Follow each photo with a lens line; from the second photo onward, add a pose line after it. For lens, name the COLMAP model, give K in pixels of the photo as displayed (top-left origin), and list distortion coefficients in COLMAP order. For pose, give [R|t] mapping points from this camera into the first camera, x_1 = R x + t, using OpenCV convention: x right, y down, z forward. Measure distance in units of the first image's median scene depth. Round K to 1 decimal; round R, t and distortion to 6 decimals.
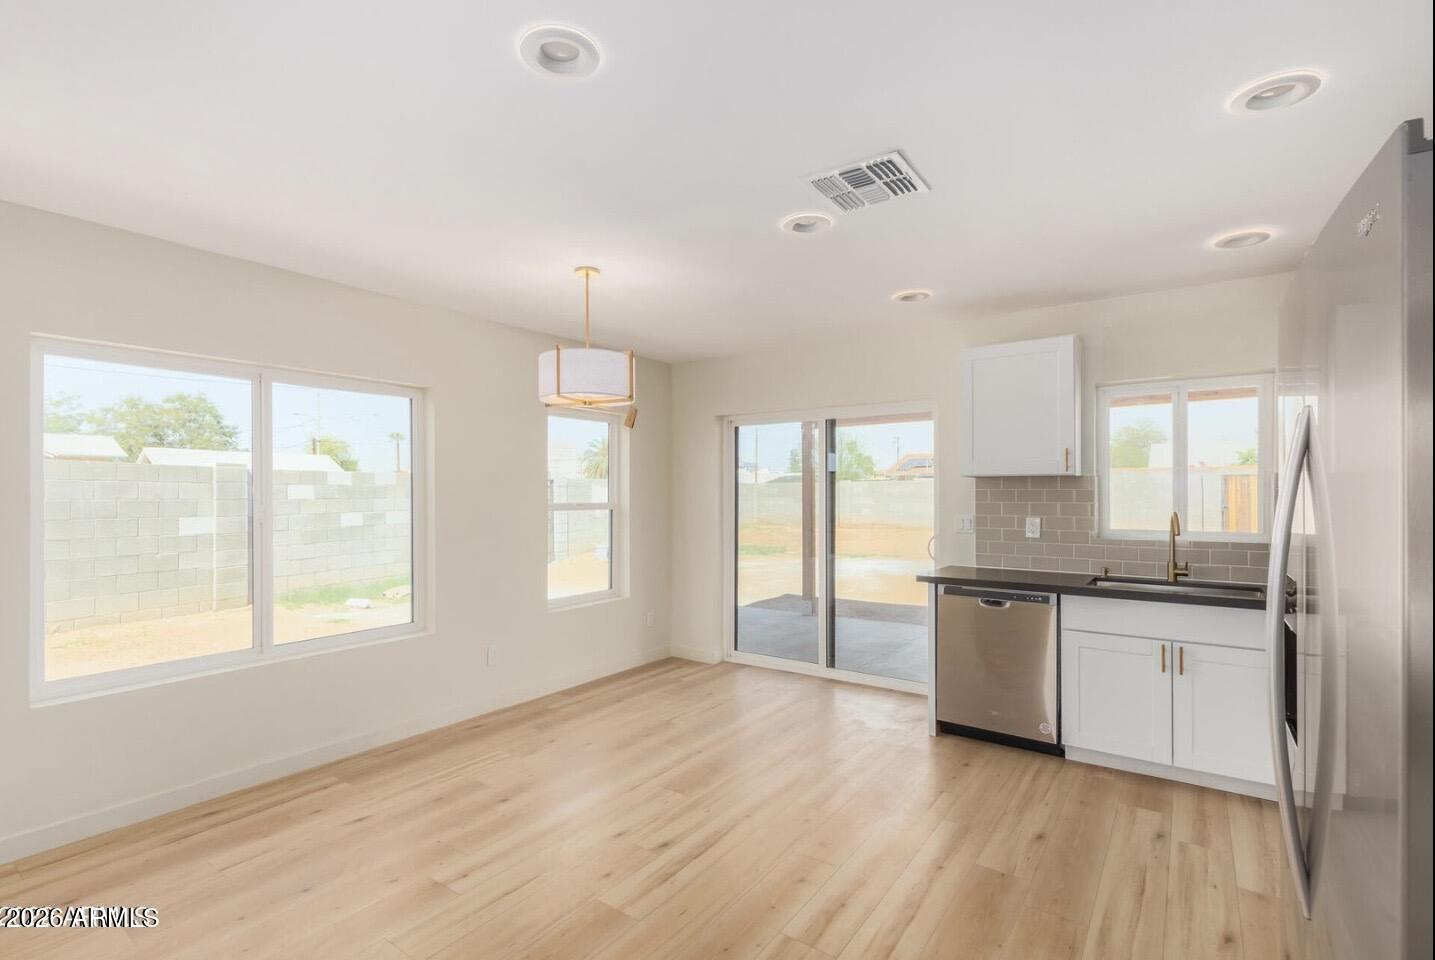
lens RADIAL K [[666.5, 0, 719.0], [0, 666.5, 489.4], [0, 0, 1]] dist [0.001610, -0.000068]
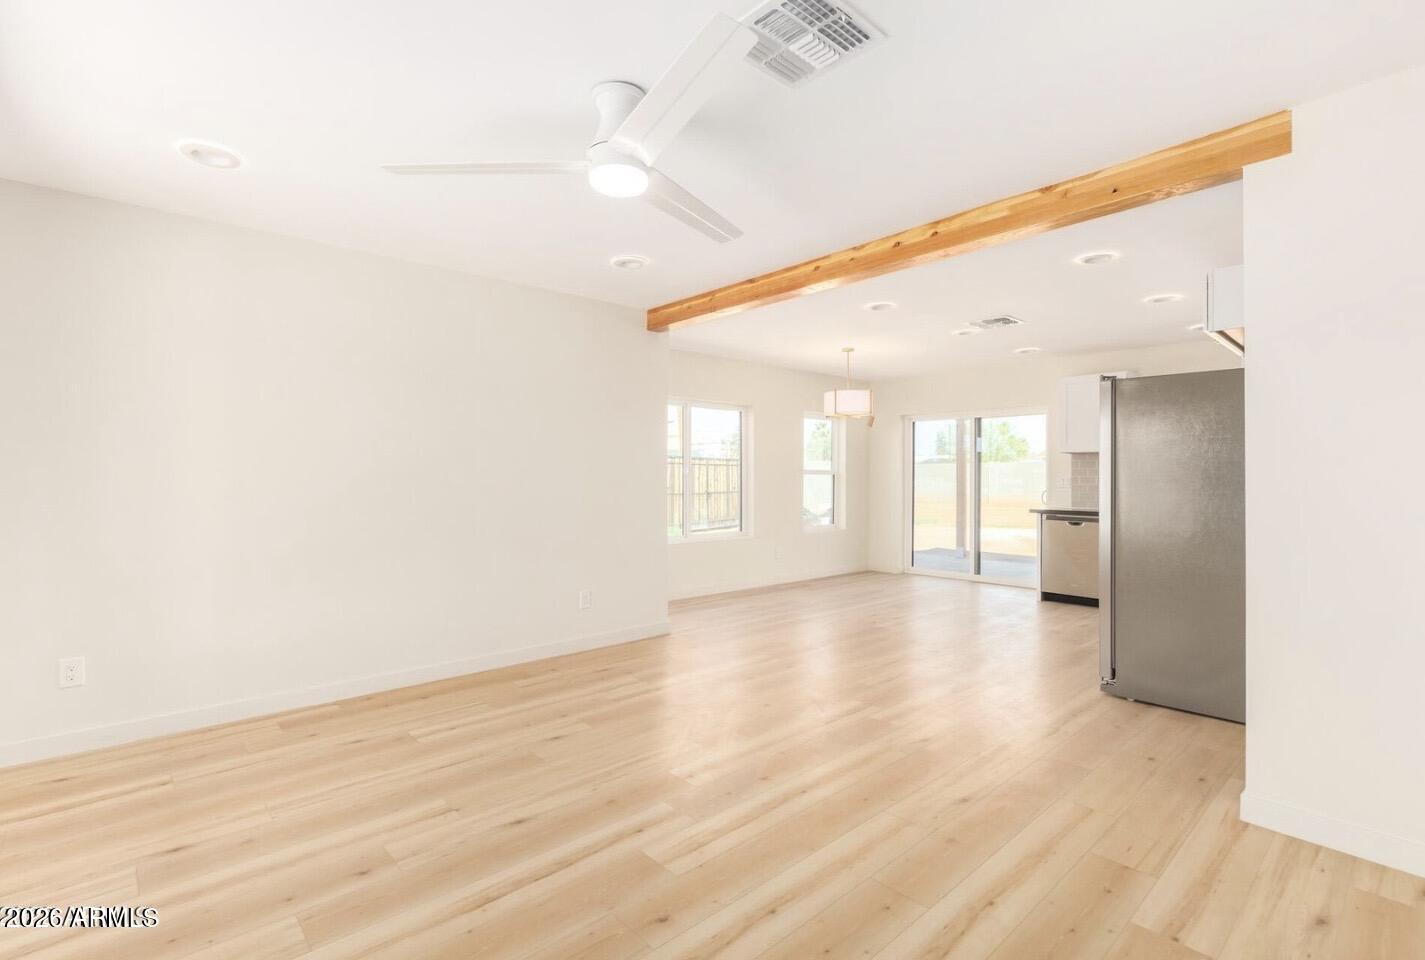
lens RADIAL K [[650.1, 0, 703.2], [0, 650.1, 474.2], [0, 0, 1]] dist [-0.000233, -0.000020]
pose [[0.972784, 0.003657, -0.231685, -0.103720], [-0.002845, 0.999989, 0.003836, 0.024090], [0.231696, -0.003072, 0.972783, -0.626336]]
